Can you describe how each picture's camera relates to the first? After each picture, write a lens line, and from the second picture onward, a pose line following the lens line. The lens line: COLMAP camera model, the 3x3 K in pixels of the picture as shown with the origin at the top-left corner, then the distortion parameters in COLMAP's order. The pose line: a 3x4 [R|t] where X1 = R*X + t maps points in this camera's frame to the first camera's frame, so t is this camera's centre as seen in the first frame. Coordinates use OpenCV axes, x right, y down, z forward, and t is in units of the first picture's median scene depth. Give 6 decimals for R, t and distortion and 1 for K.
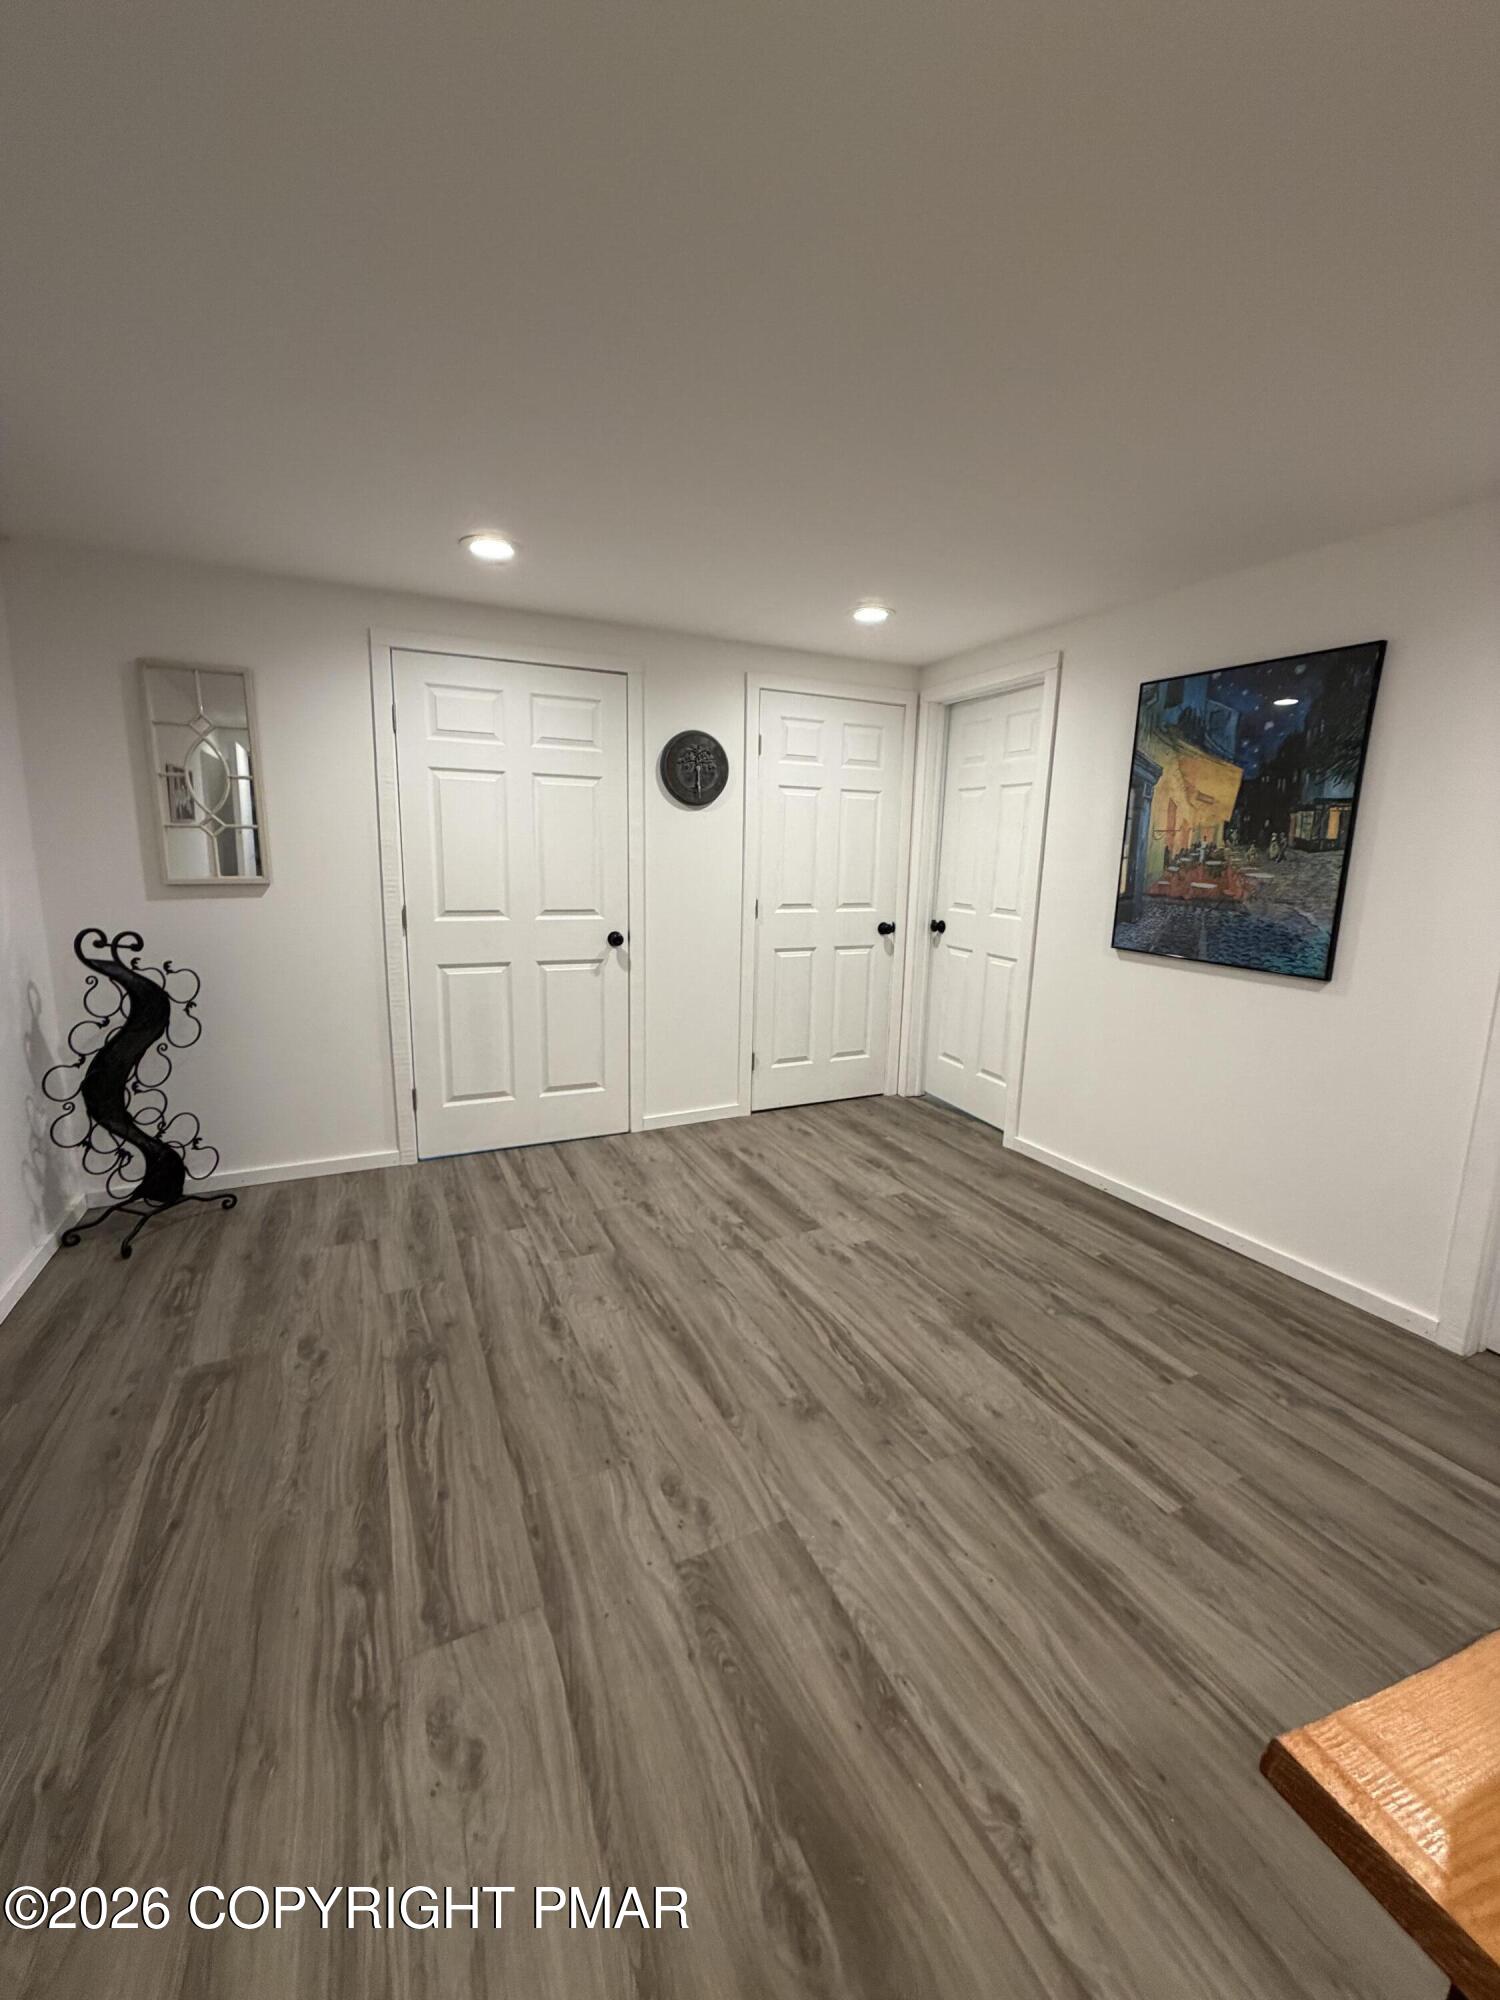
lens RADIAL K [[796.2, 0, 752.6], [0, 796.2, 989.3], [0, 0, 1]] dist [0.000877, -0.000037]
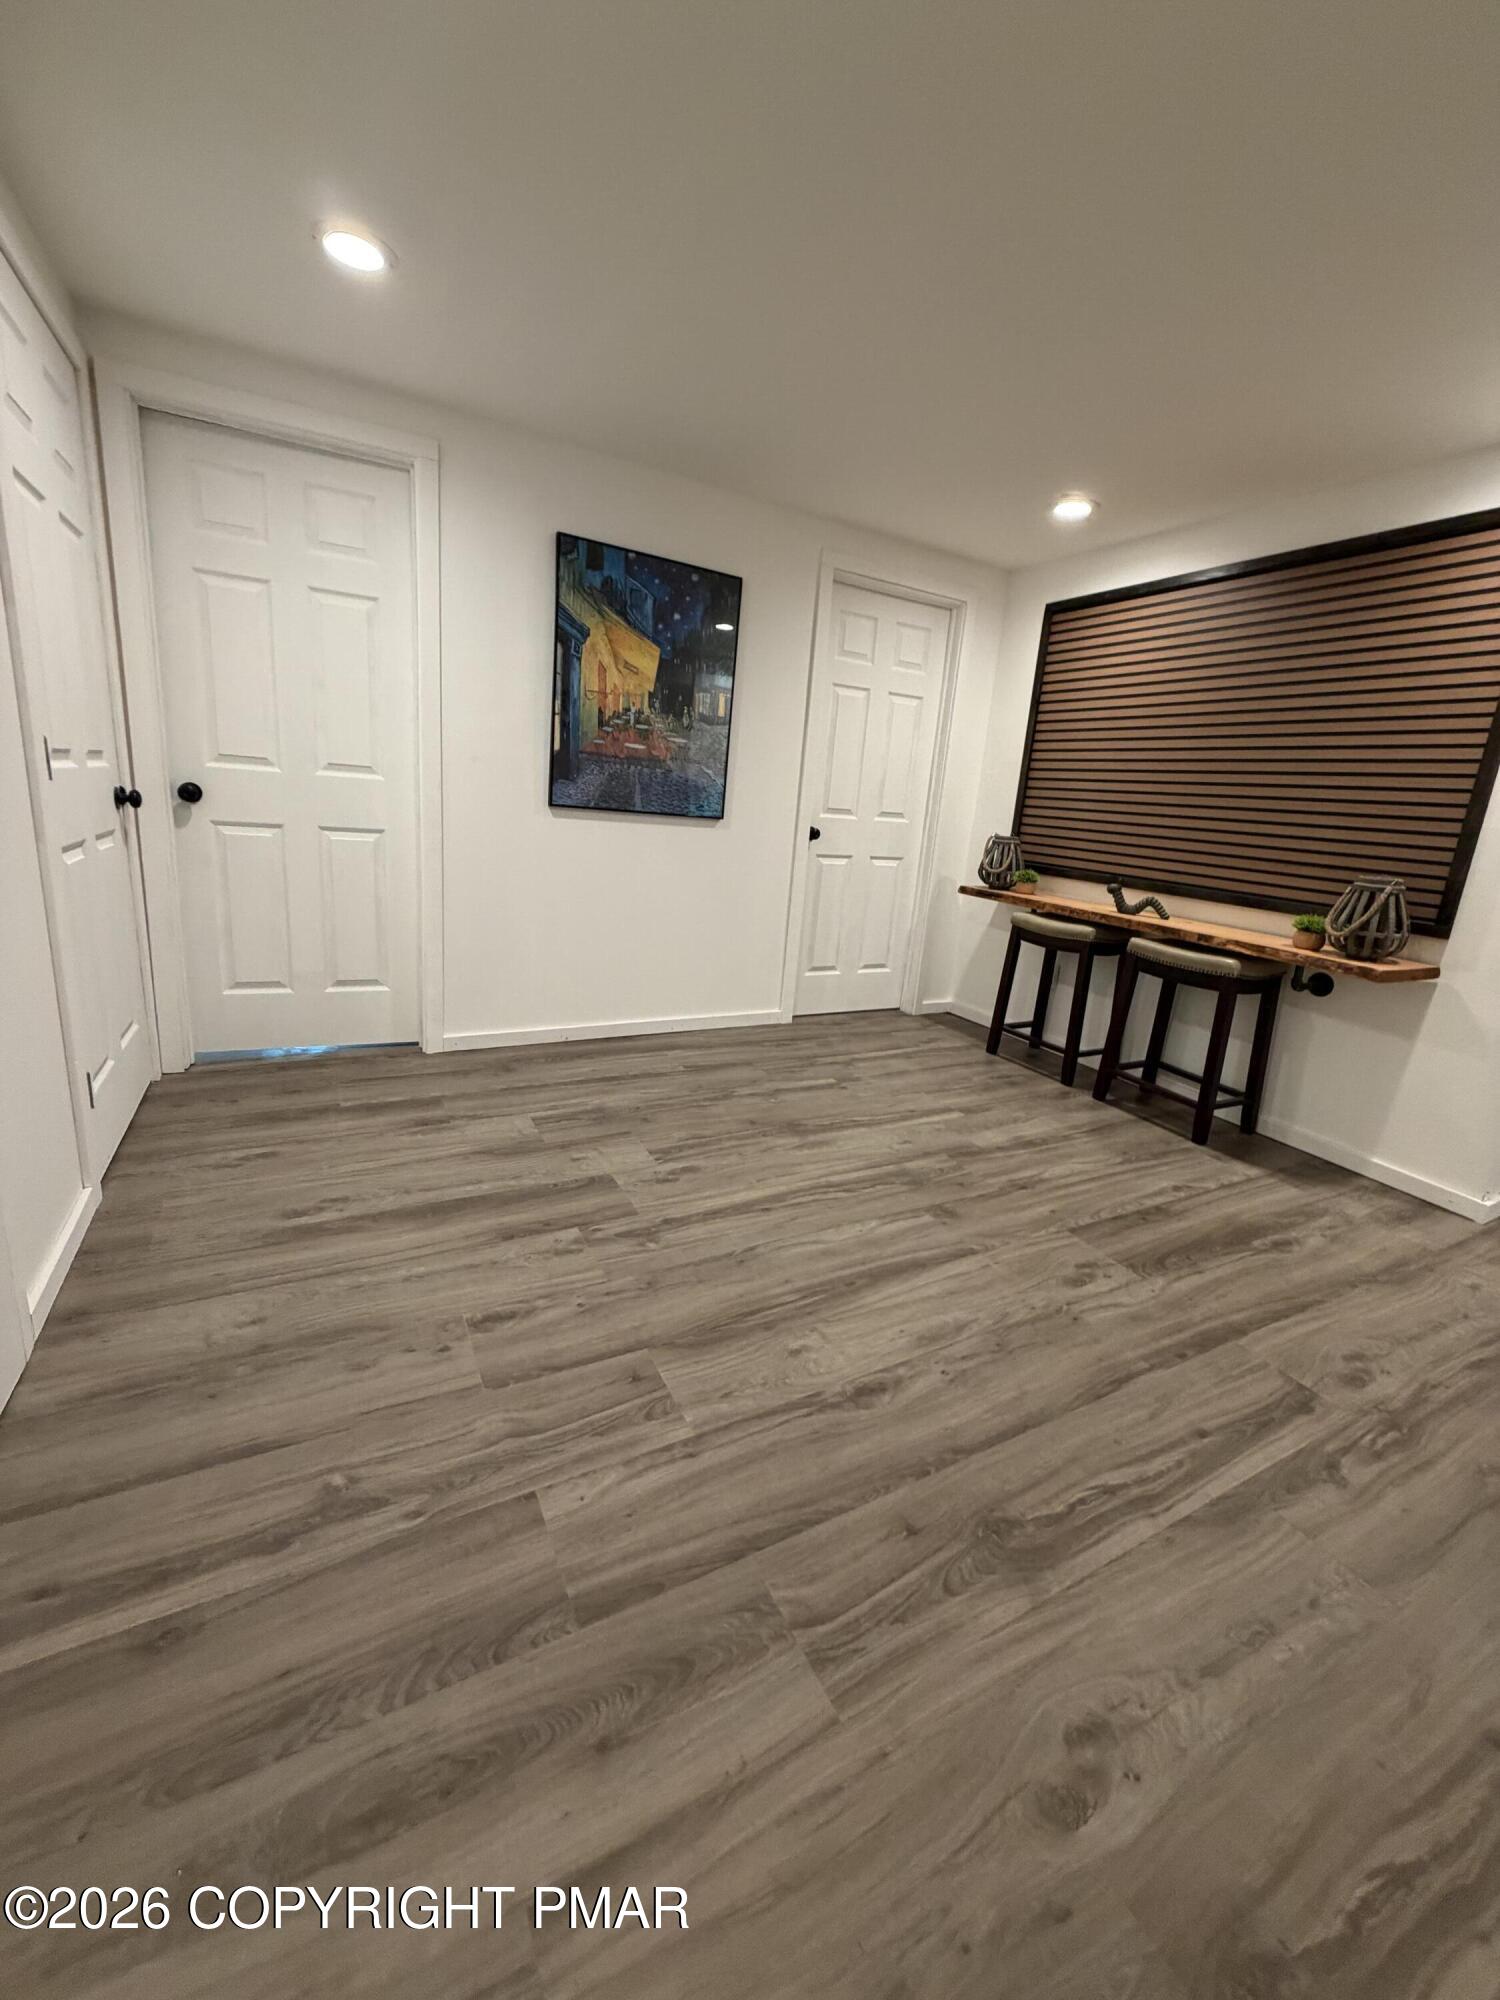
lens RADIAL K [[796.2, 0, 750.3], [0, 796.2, 987.2], [0, 0, 1]] dist [0.000877, -0.000037]
pose [[-0.038338, -0.259011, 0.965113, -0.749208], [0.095511, 0.960452, 0.261554, -0.090028], [-0.994690, 0.102207, -0.012083, 0.992498]]
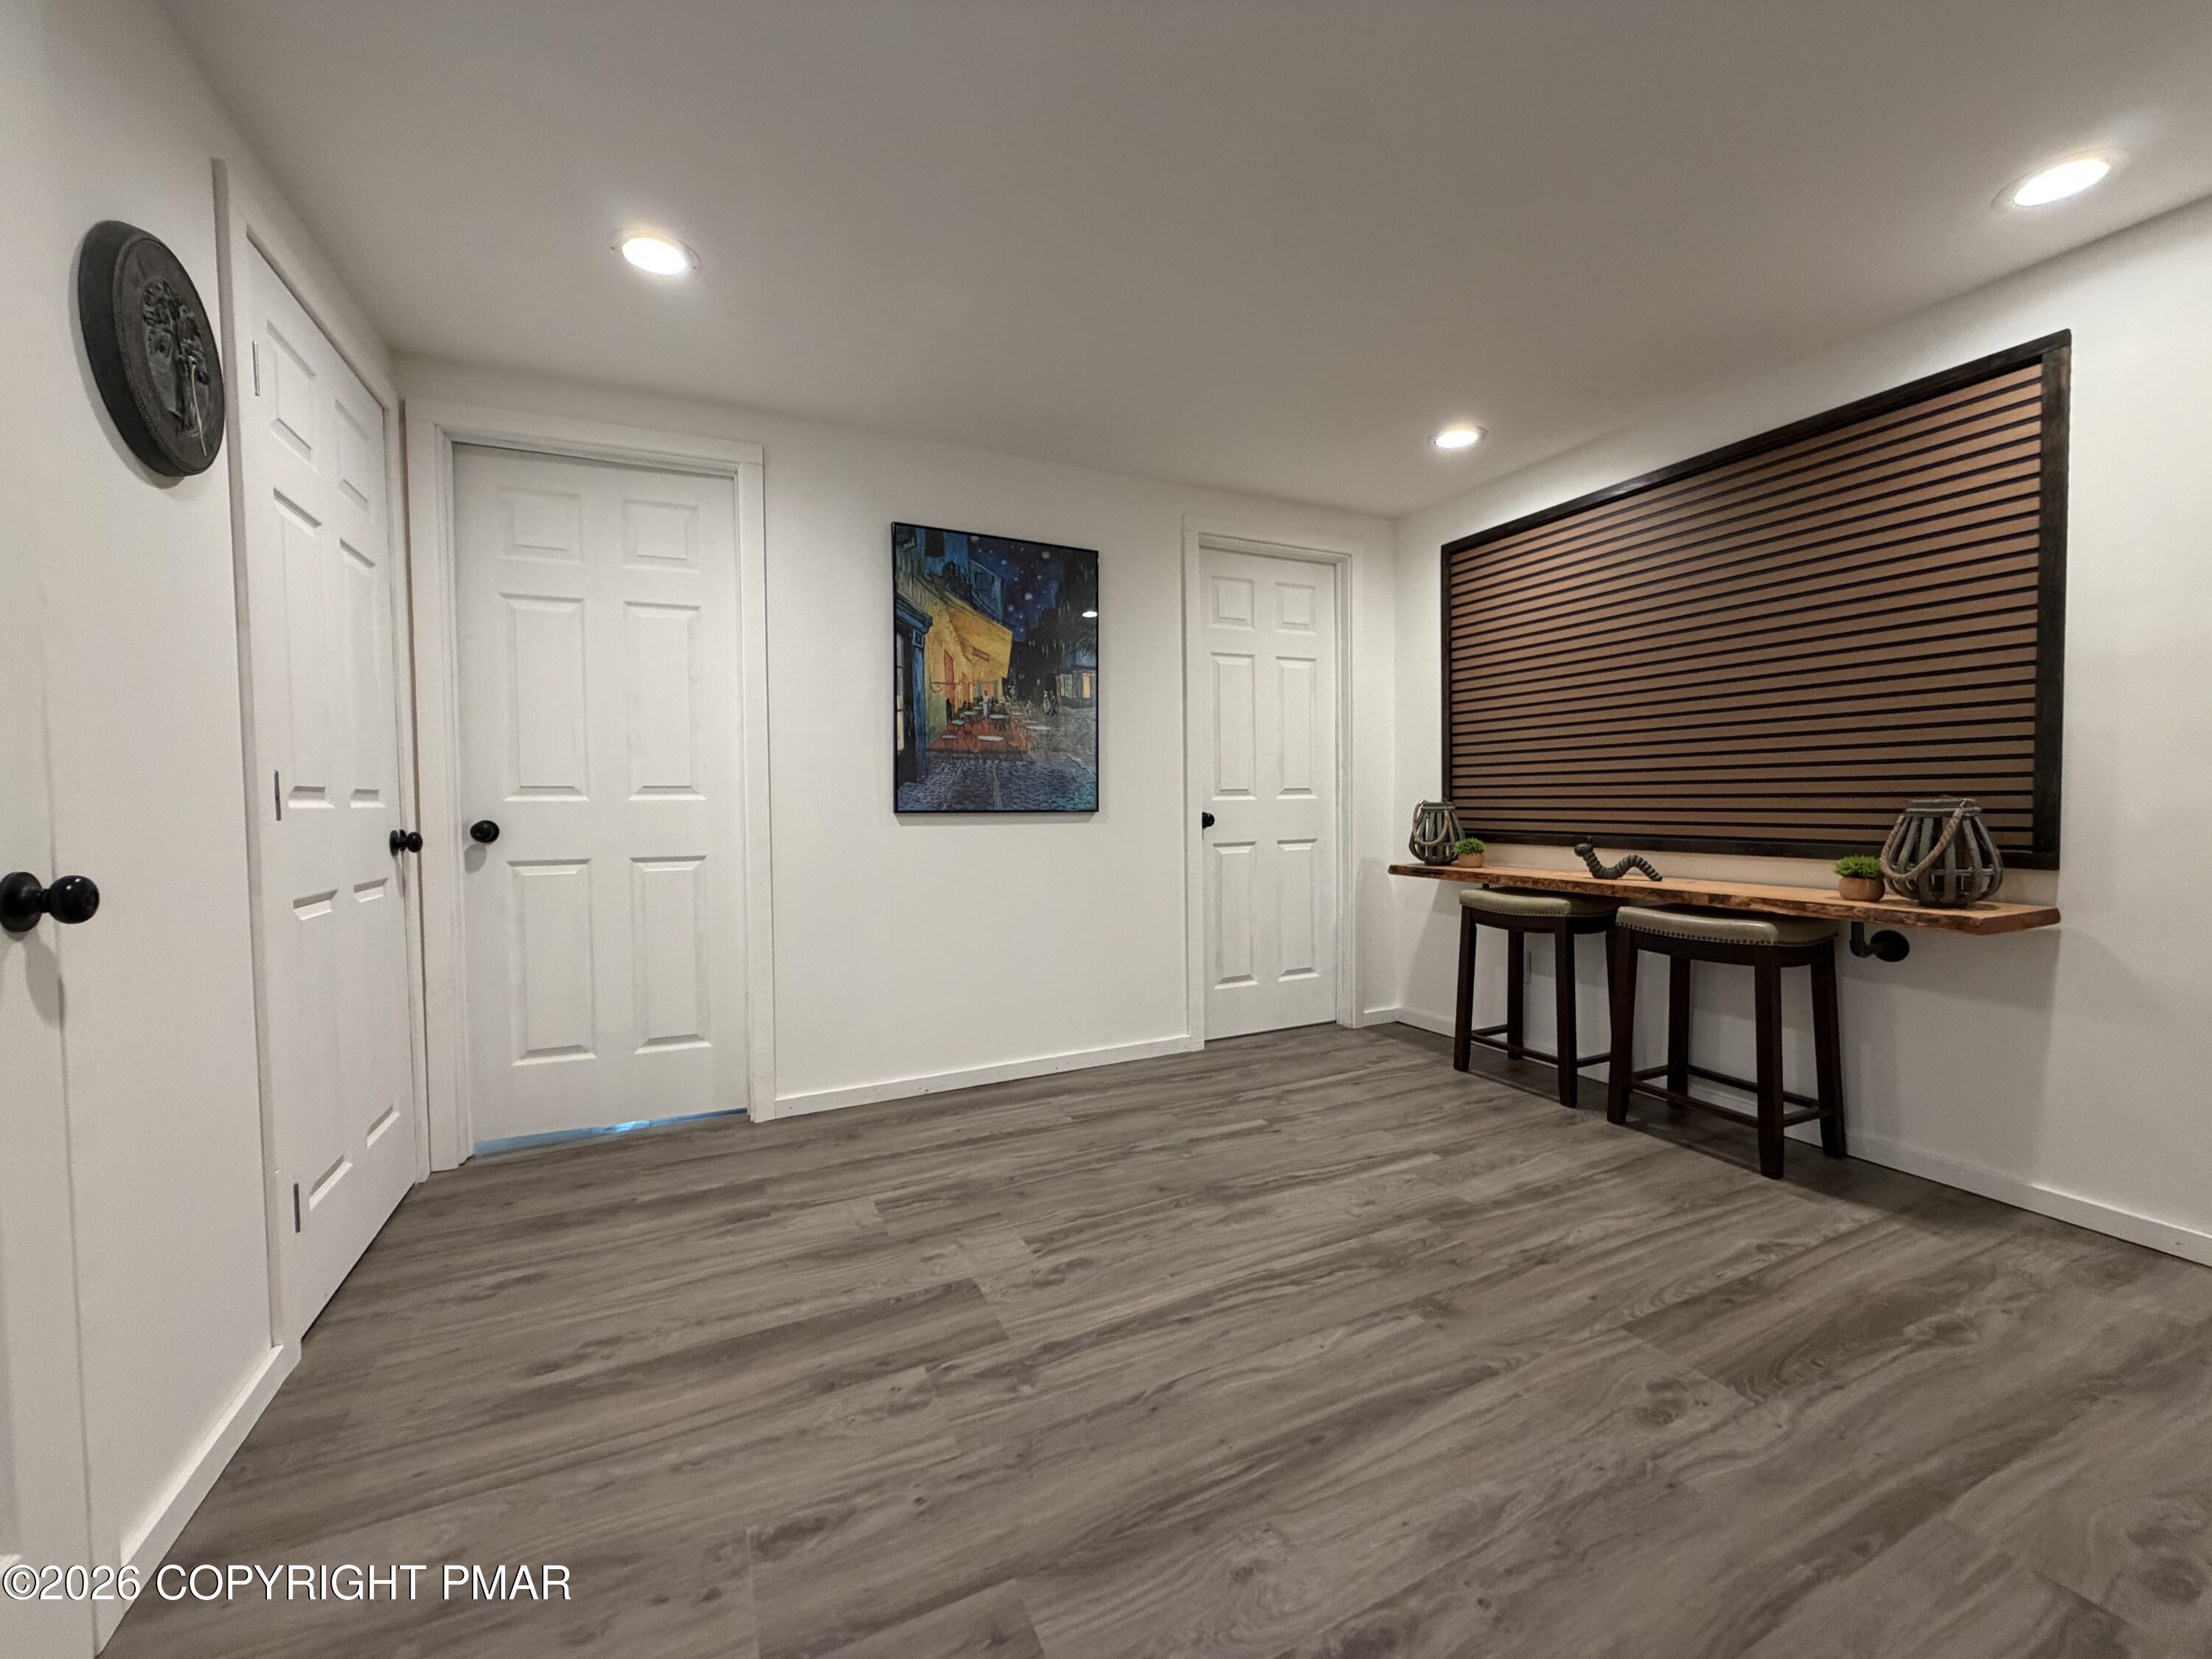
lens RADIAL K [[880.6, 0, 1096.3], [0, 880.6, 827.9], [0, 0, 1]] dist [0.000877, -0.000037]
pose [[0.013625, -0.052968, 0.998503, -0.643355], [0.187575, 0.981003, 0.049480, -0.053554], [-0.982156, 0.186620, 0.023302, 0.970003]]
